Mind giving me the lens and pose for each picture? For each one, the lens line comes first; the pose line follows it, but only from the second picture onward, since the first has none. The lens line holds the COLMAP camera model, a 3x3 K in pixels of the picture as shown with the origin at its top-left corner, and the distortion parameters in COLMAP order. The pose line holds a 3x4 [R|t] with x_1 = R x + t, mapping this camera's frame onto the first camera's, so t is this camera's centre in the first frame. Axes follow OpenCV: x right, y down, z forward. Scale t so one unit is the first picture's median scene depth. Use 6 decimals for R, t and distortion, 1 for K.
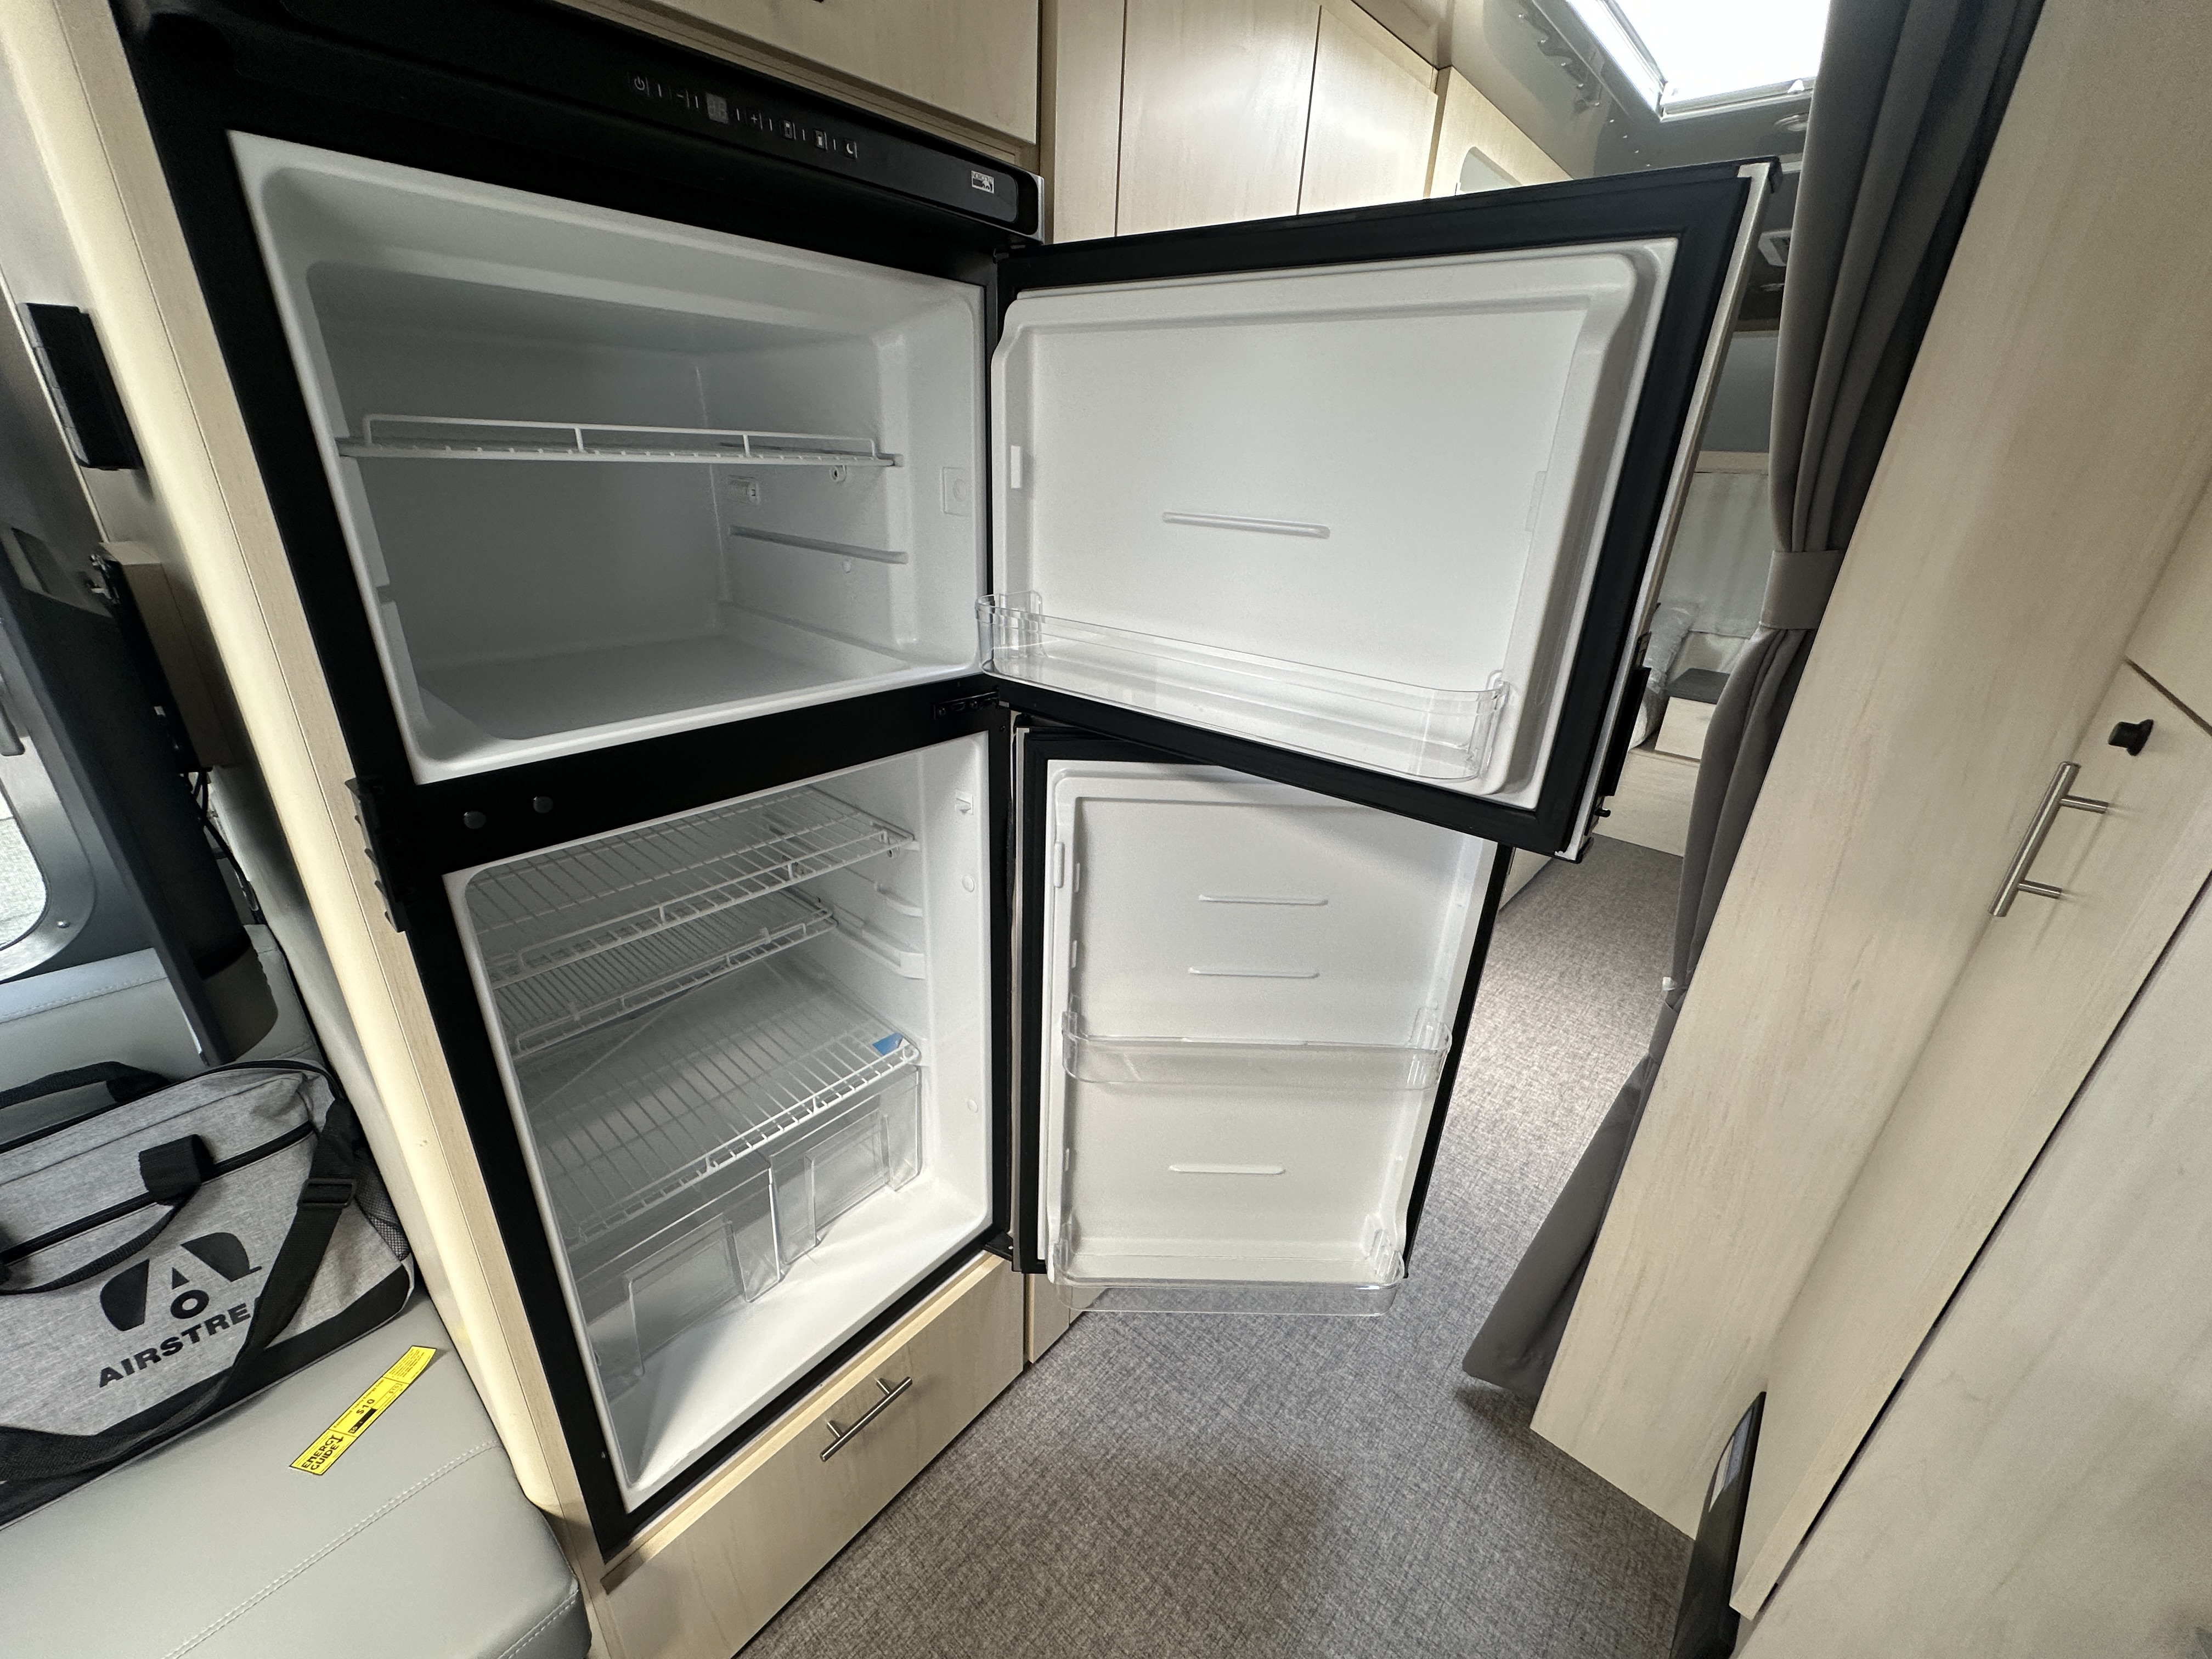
lens RADIAL K [[881.4, 0, 1106.1], [0, 881.4, 829.8], [0, 0, 1]] dist [-0.001916, 0.000645]
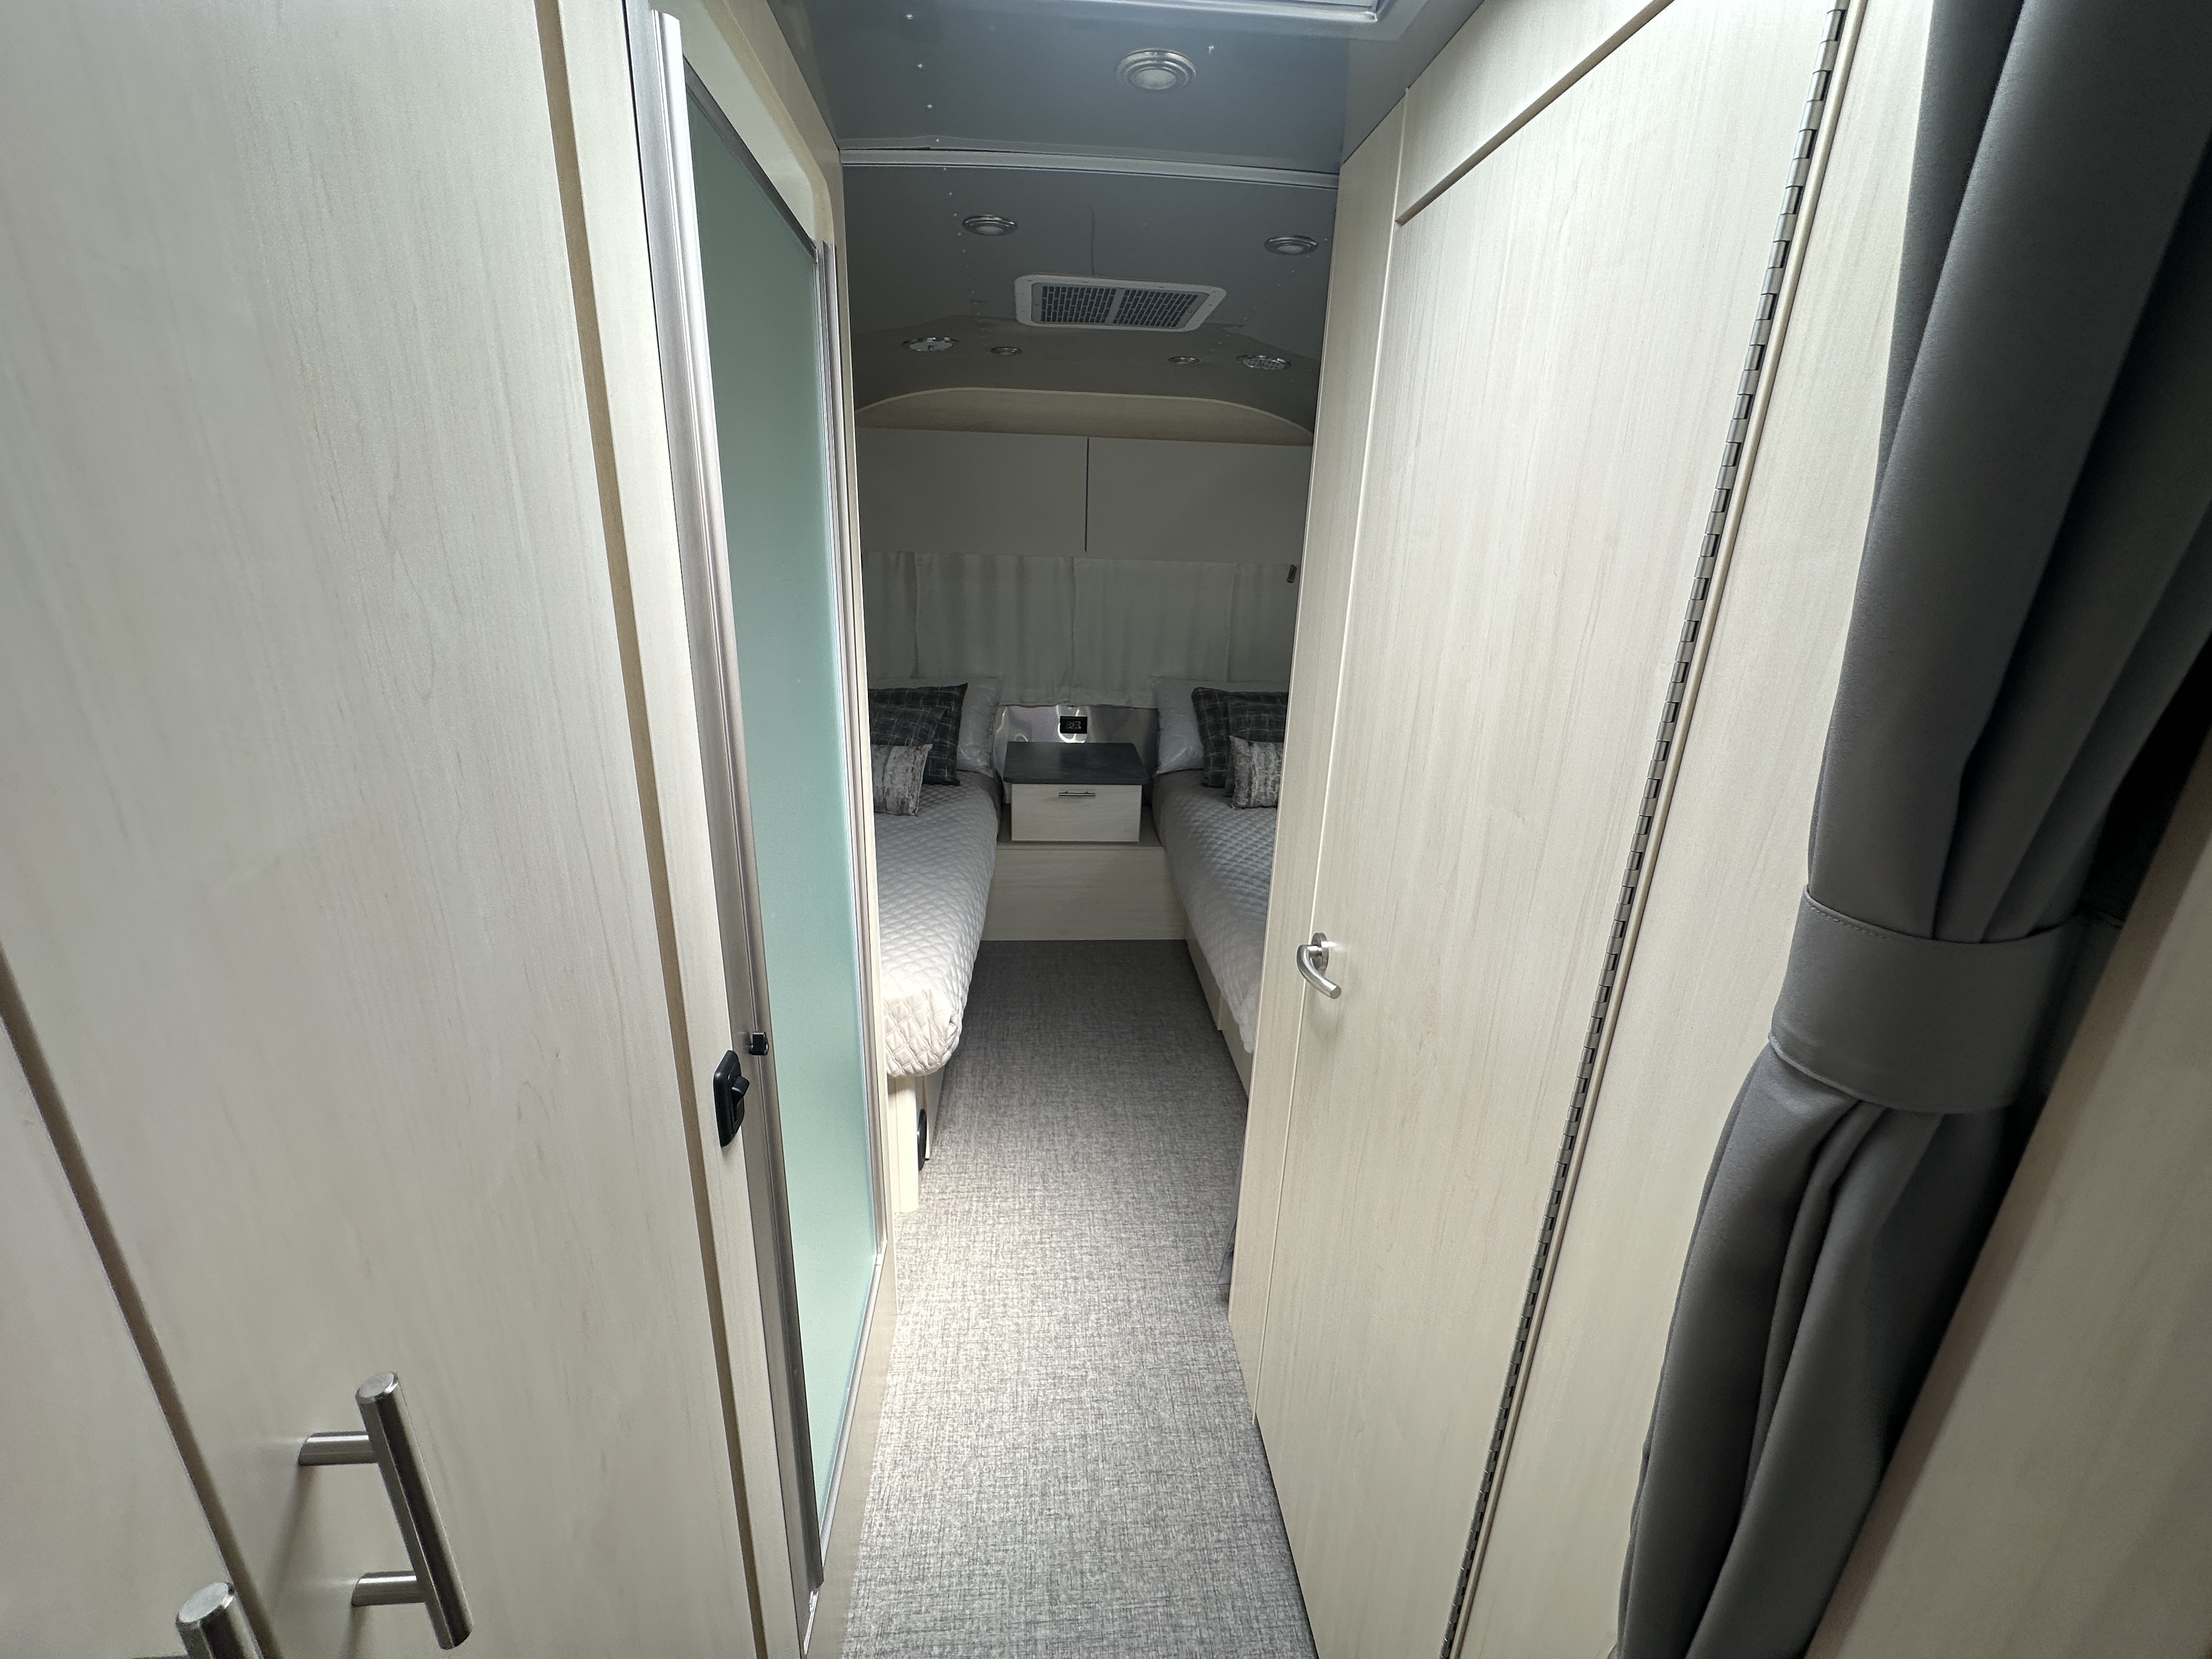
lens RADIAL K [[881.4, 0, 1108.9], [0, 881.4, 830.0], [0, 0, 1]] dist [-0.001916, 0.000645]
pose [[0.700405, -0.244351, 0.670615, 0.274390], [0.279441, 0.958447, 0.057374, -0.440669], [-0.656769, 0.147212, 0.739583, 0.877577]]
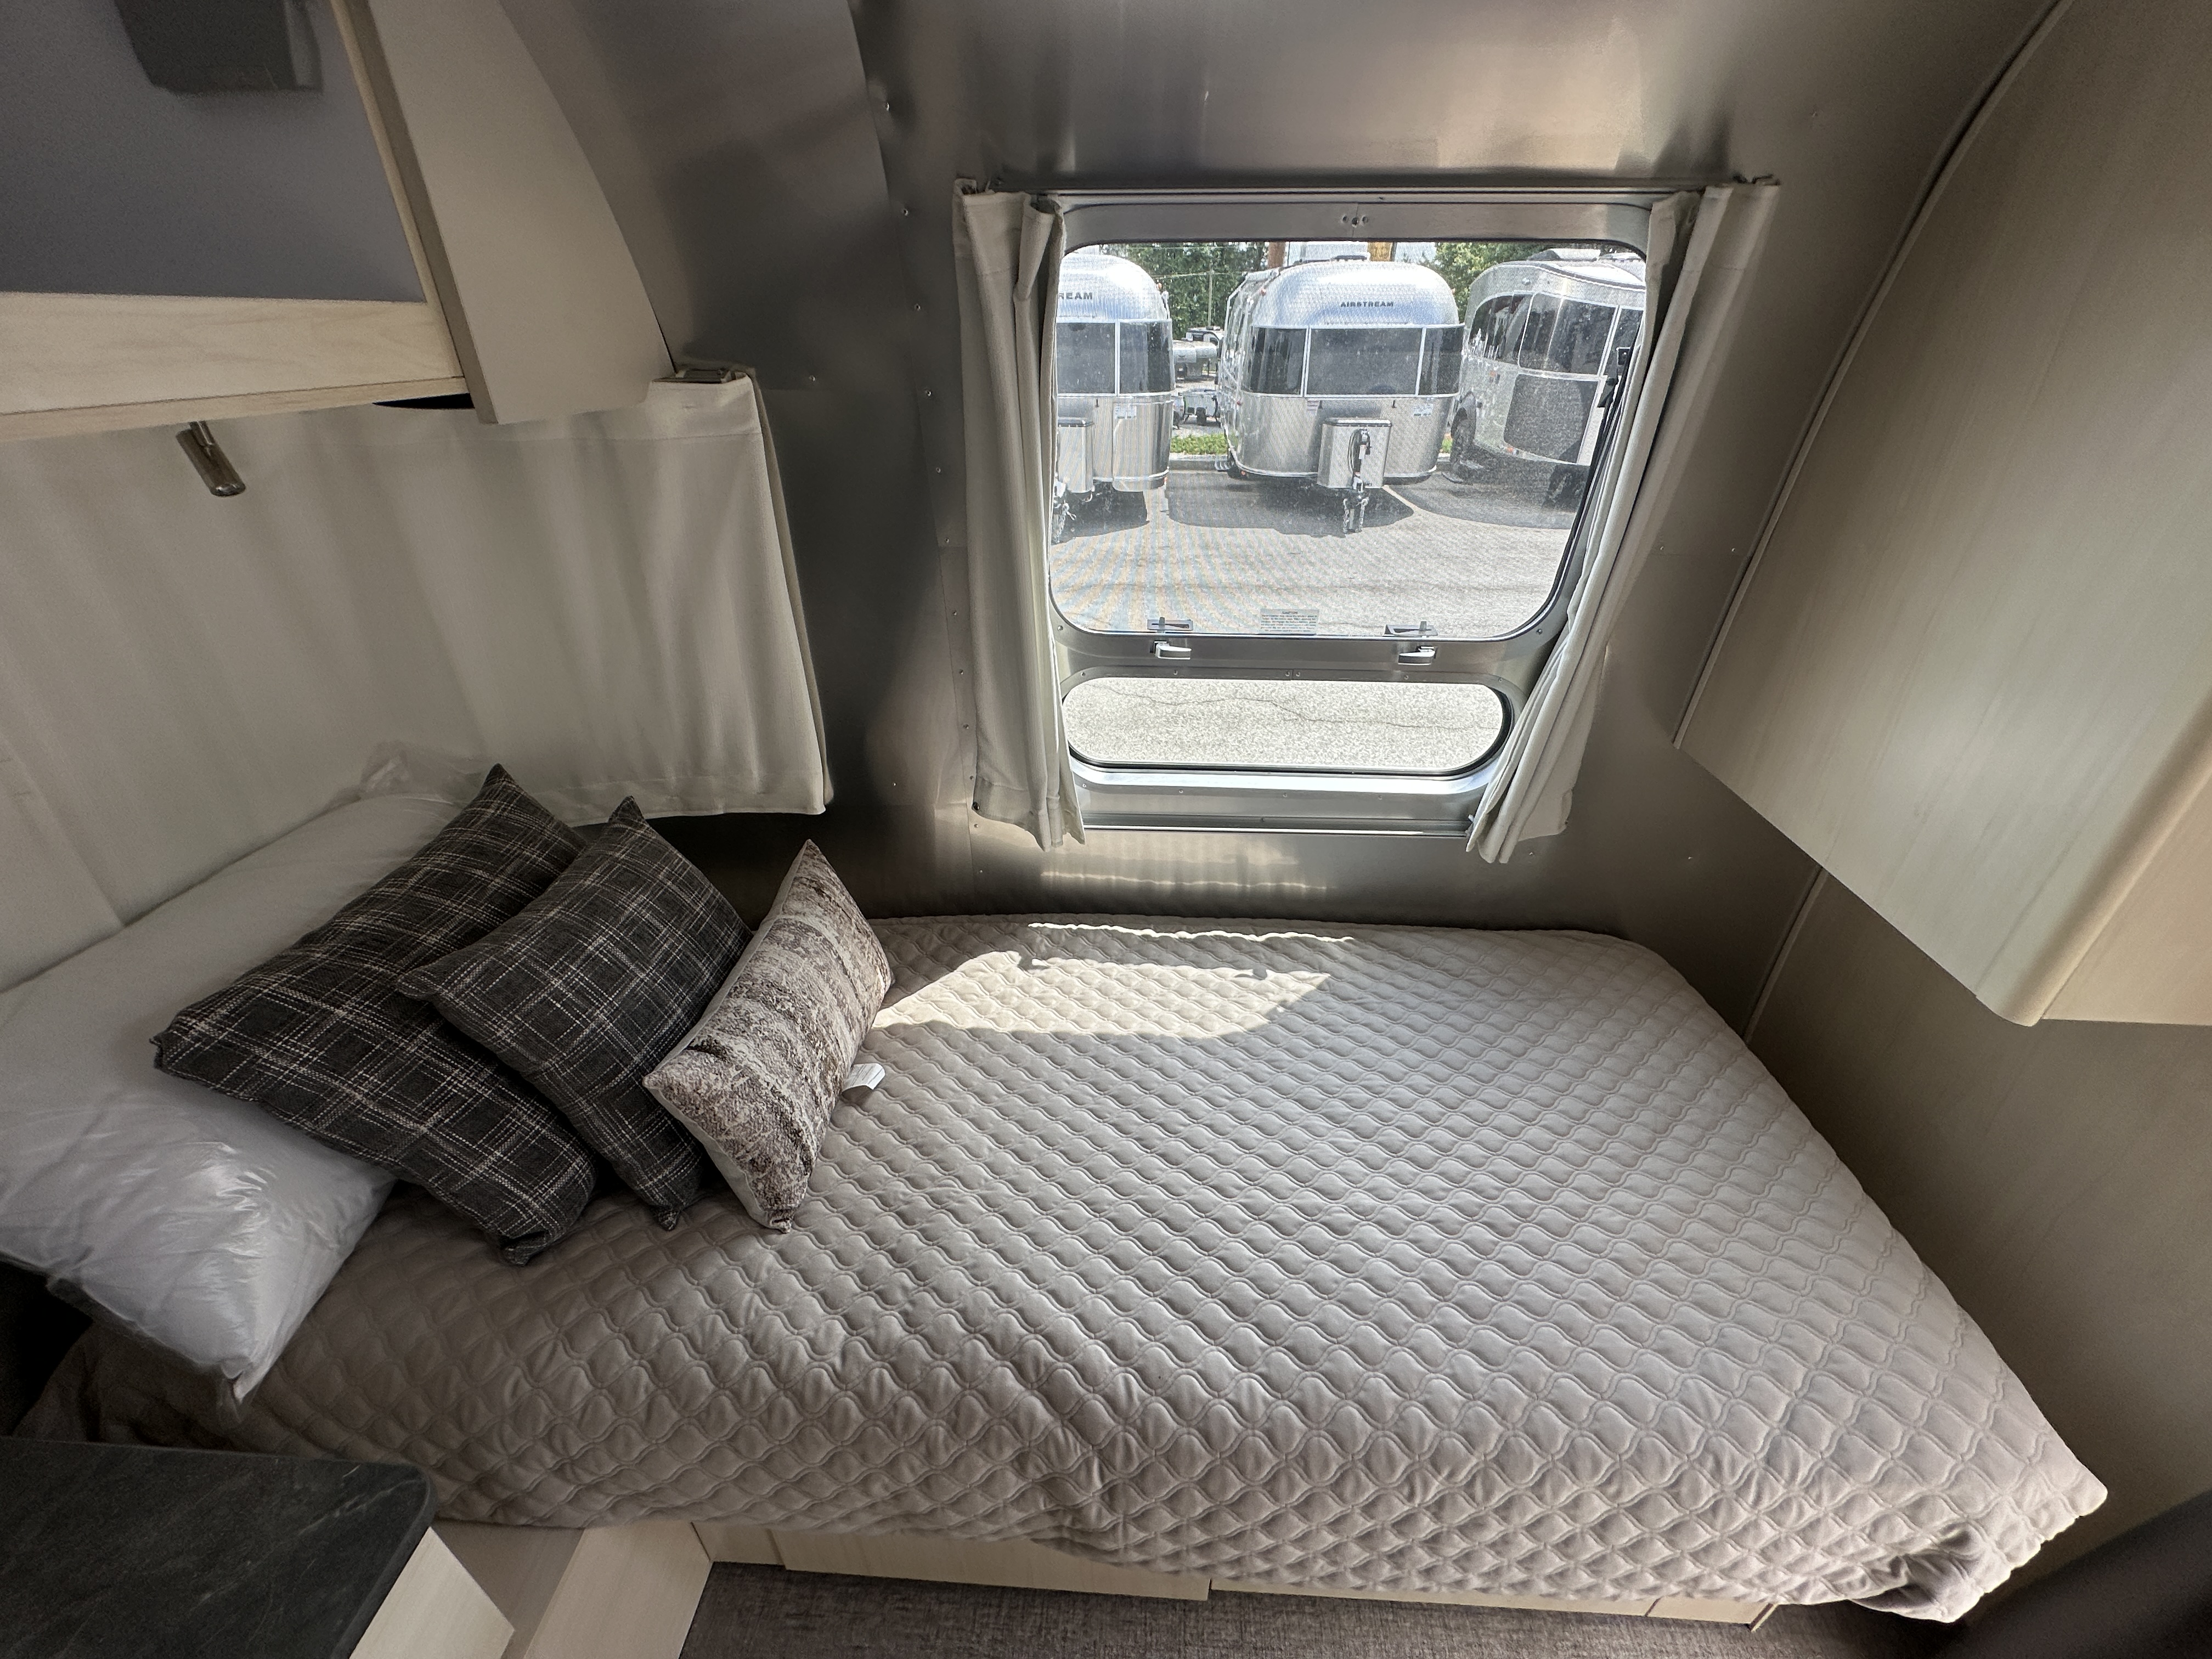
lens RADIAL K [[881.4, 0, 1115.5], [0, 881.4, 830.2], [0, 0, 1]] dist [-0.001916, 0.000645]
pose [[-0.612141, -0.433159, 0.661556, 1.950036], [0.289452, 0.655811, 0.697230, -1.098672], [-0.735867, 0.618292, -0.276070, 2.563894]]
